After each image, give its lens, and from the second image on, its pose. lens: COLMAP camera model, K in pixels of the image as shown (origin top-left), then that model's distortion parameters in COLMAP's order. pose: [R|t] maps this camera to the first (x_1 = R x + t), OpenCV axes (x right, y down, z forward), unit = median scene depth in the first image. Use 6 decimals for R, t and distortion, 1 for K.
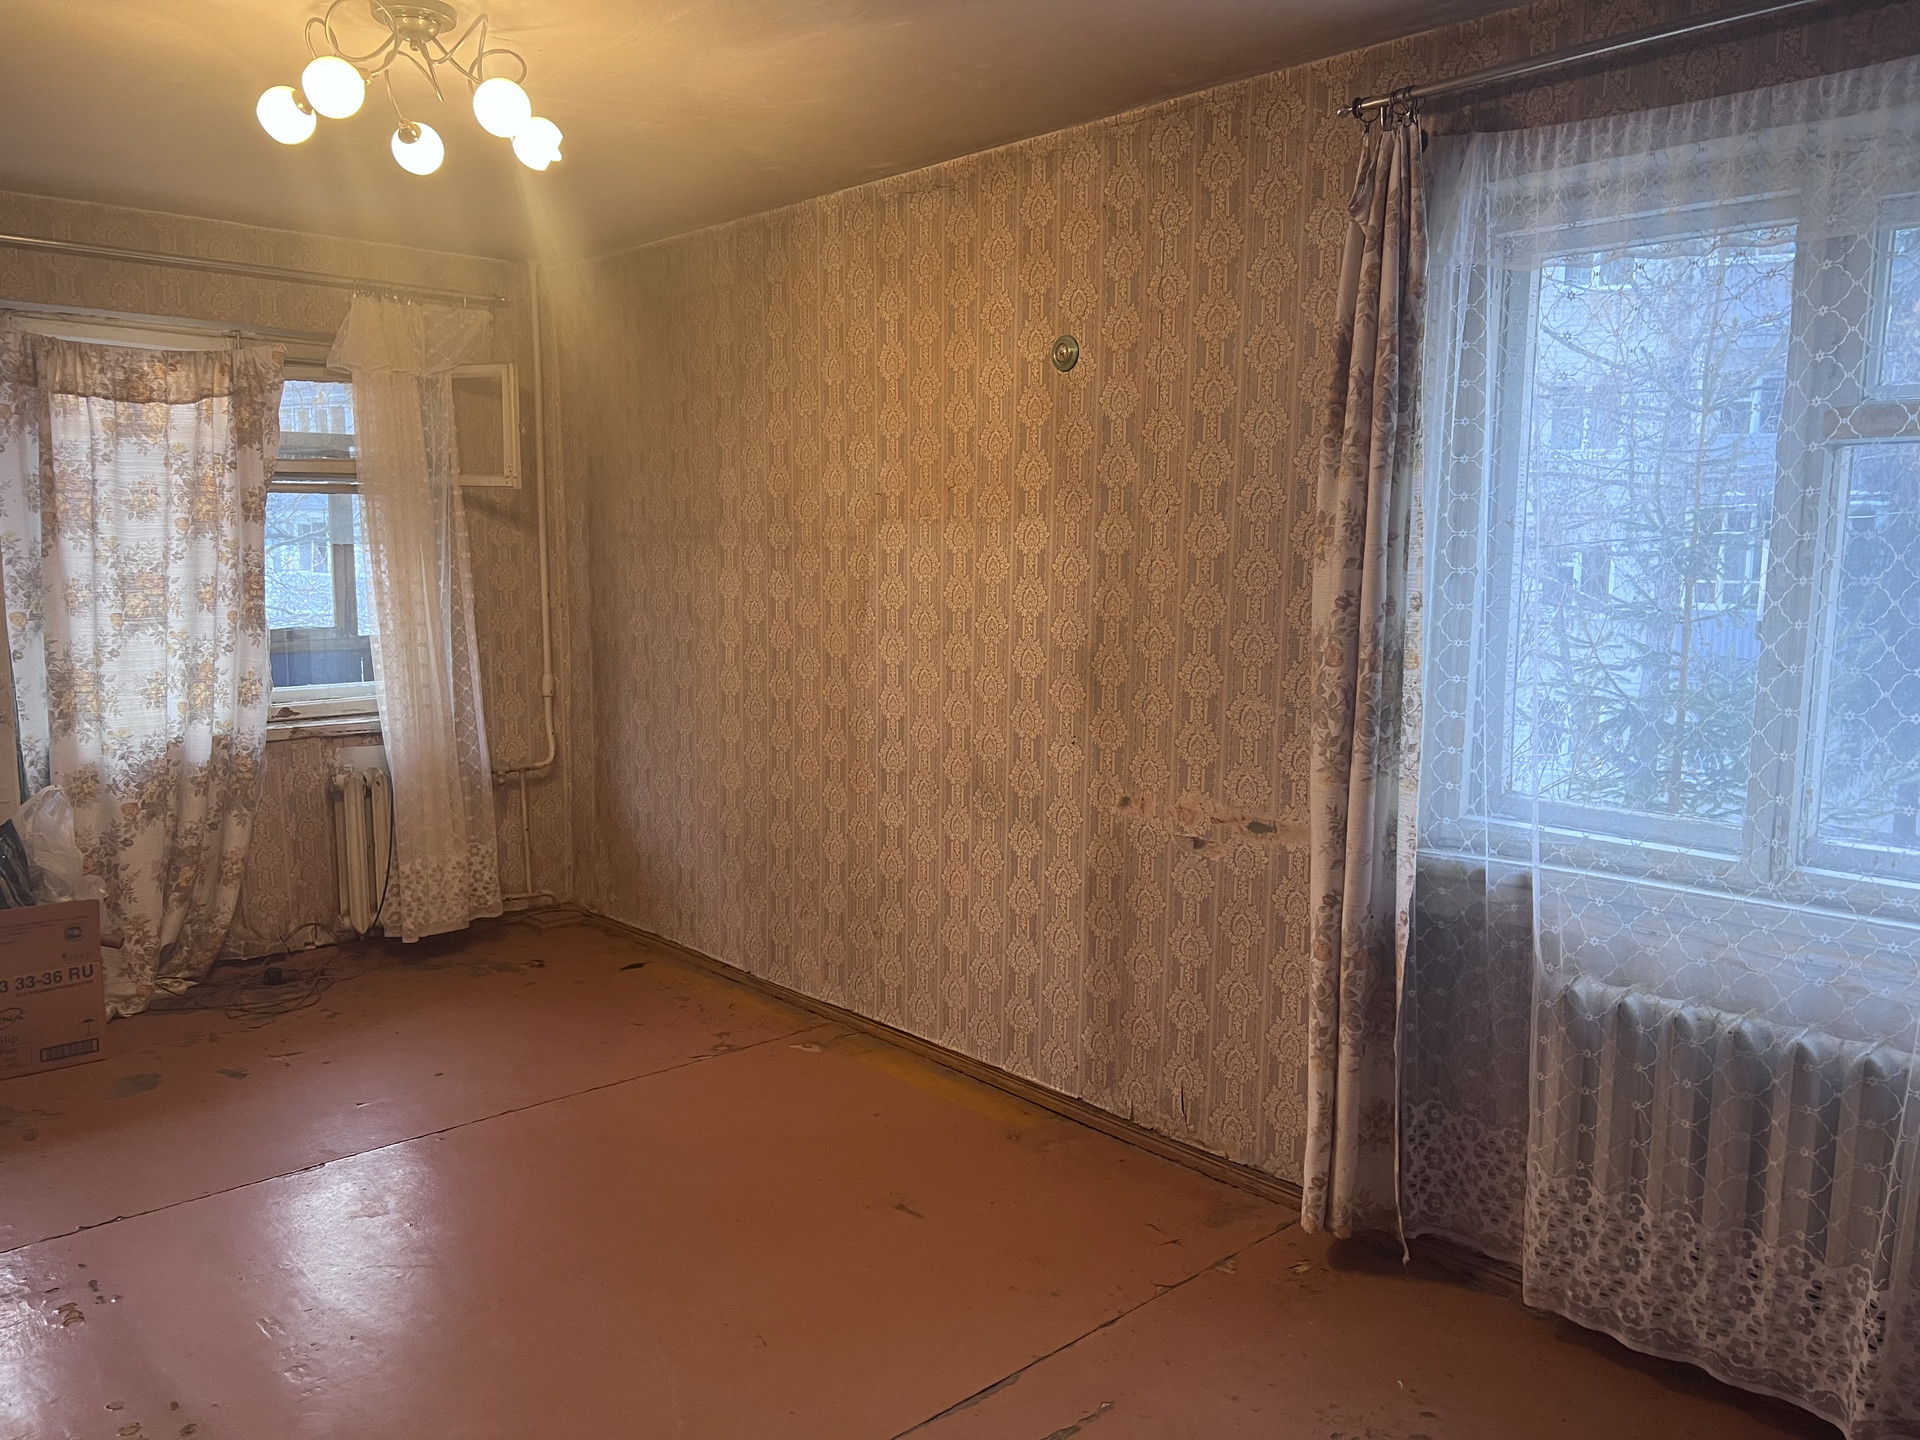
lens RADIAL K [[1439.8, 0, 961.4], [0, 1439.8, 736.3], [0, 0, 1]] dist [0.093334, -0.008662]
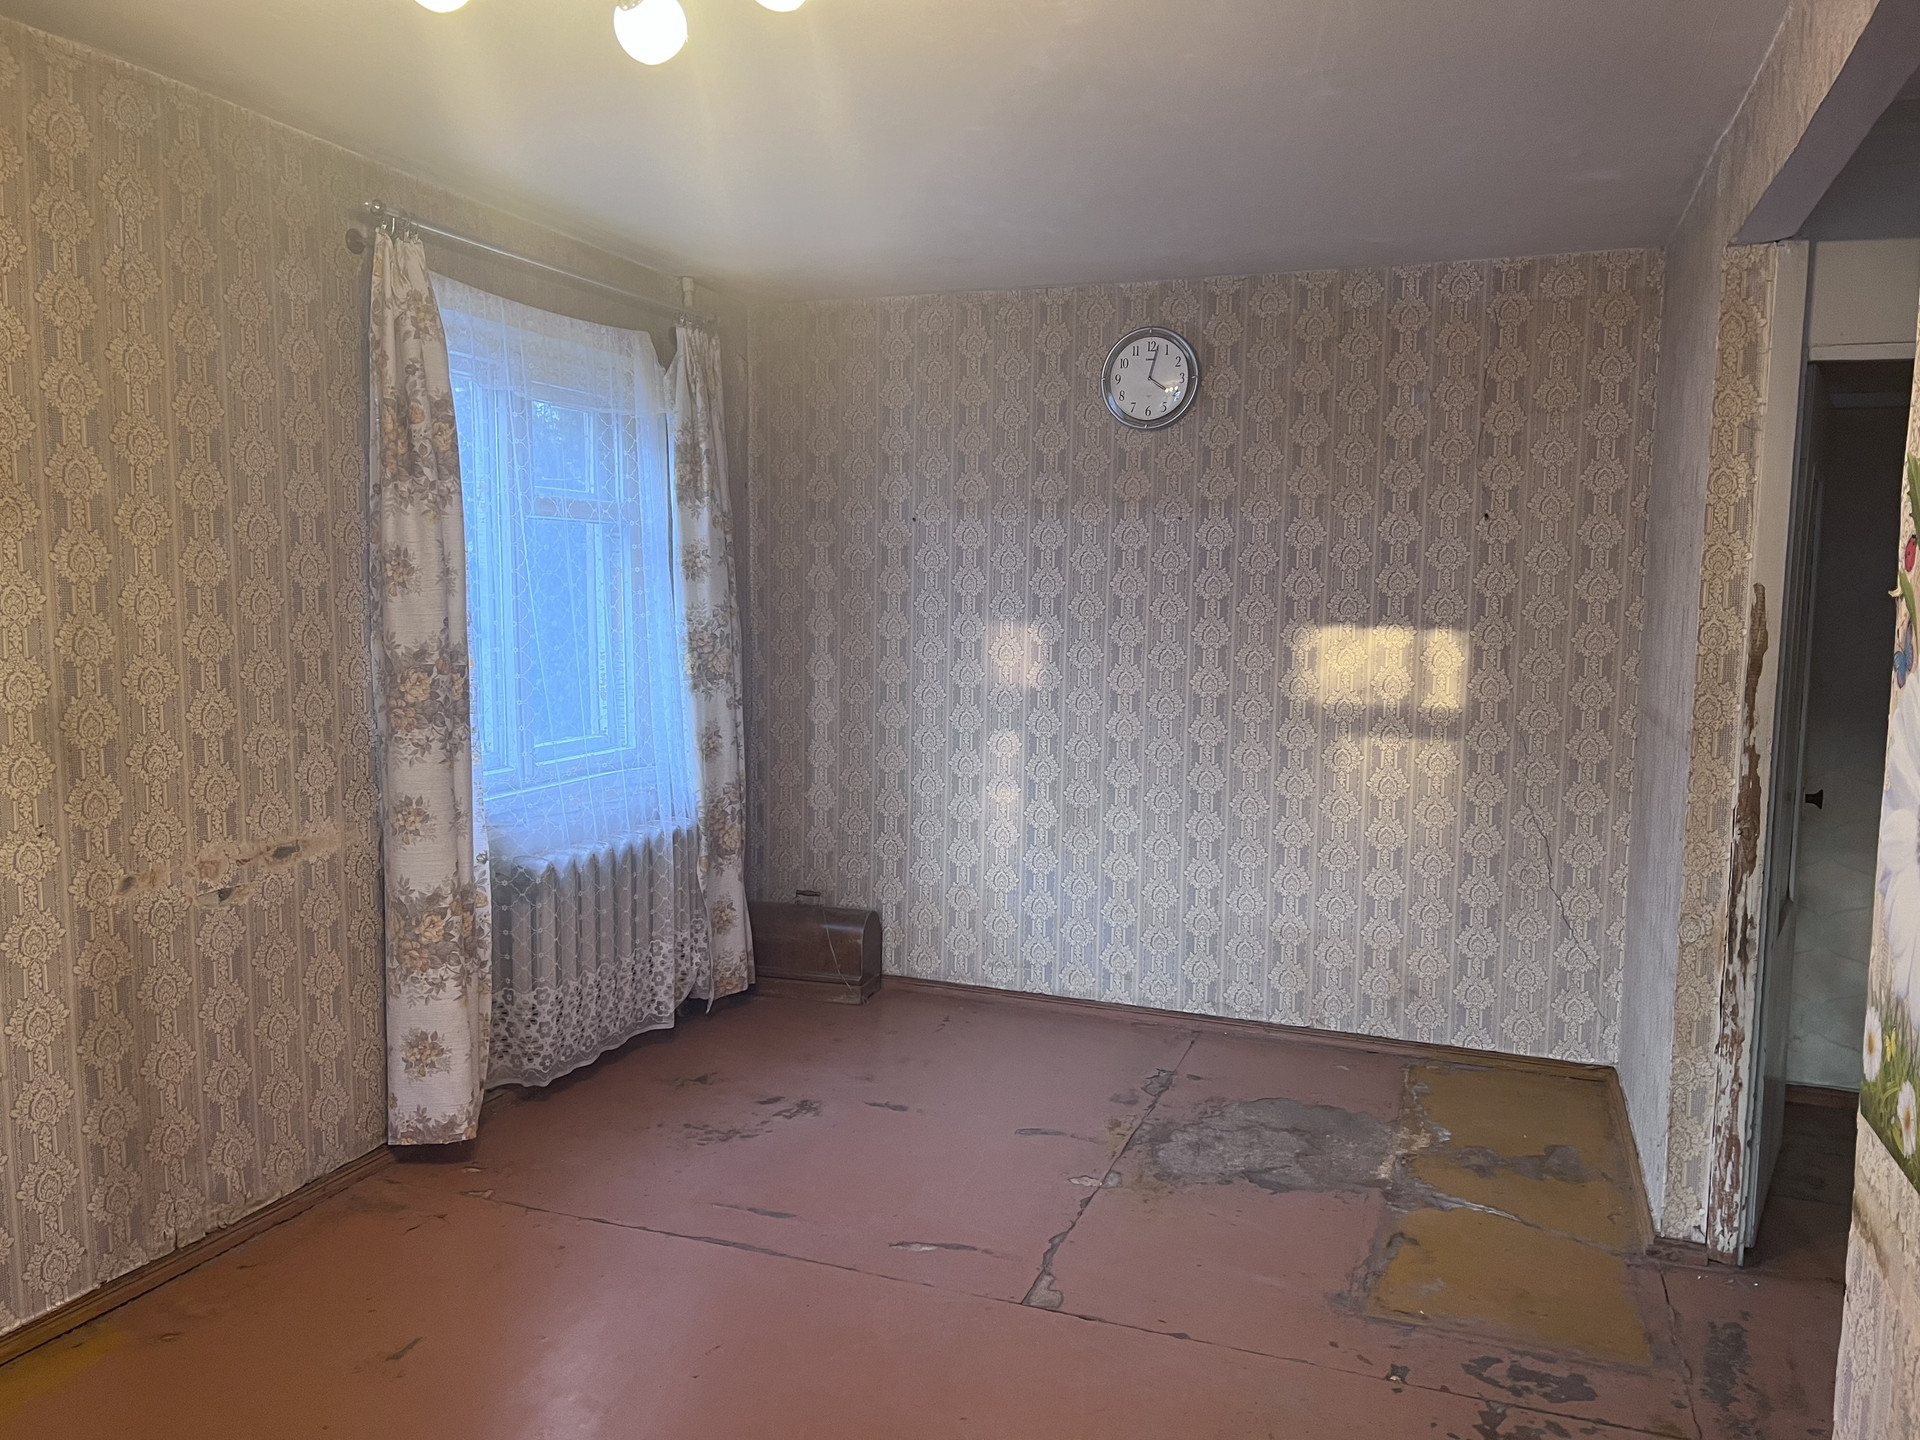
lens RADIAL K [[1439.8, 0, 963.3], [0, 1439.8, 718.1], [0, 0, 1]] dist [0.093334, -0.008662]
pose [[-0.428641, -0.098483, 0.898091, -0.869463], [0.106772, 0.981553, 0.158595, -0.134573], [-0.897144, 0.163872, -0.410218, 0.938532]]
